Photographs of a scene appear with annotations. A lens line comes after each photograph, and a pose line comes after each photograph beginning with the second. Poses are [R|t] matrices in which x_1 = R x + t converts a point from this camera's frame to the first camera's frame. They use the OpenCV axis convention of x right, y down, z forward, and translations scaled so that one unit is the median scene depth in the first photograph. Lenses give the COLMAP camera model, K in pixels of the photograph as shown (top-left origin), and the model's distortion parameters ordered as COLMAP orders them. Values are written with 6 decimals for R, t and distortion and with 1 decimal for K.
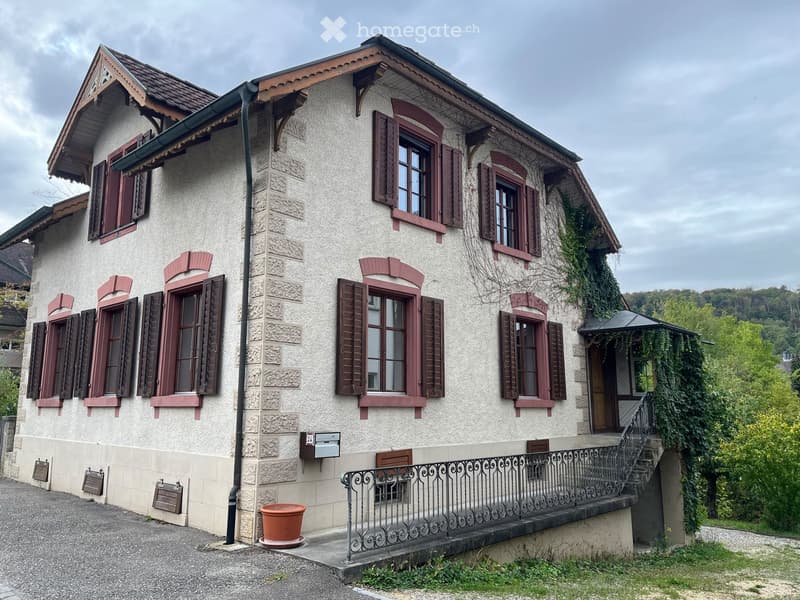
lens RADIAL K [[617.0, 0, 400.0], [0, 617.0, 300.0], [0, 0, 1]] dist [0.005714, 0.000430]
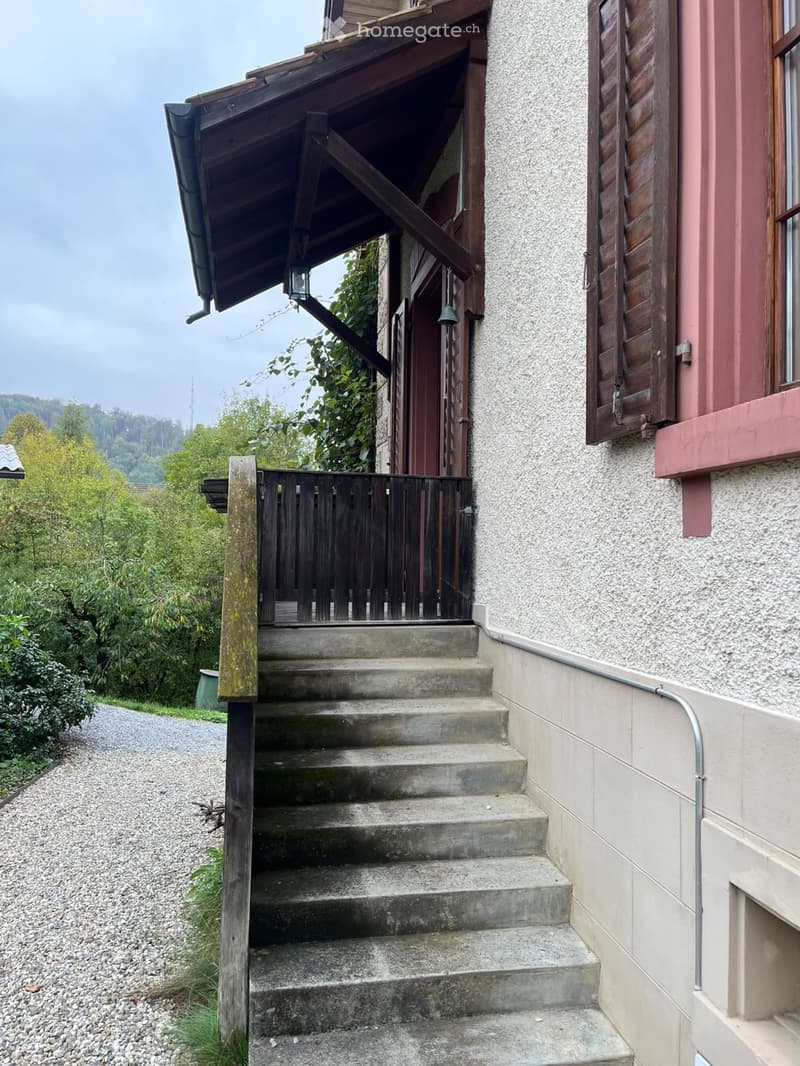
lens RADIAL K [[822.2, 0, 400.0], [0, 822.2, 533.0], [0, 0, 1]] dist [0.005714, 0.000430]
pose [[0.583401, 0.029224, 0.811659, -0.101813], [-0.149652, 0.986109, 0.072061, 0.028523], [-0.798278, -0.163507, 0.579670, 0.141564]]
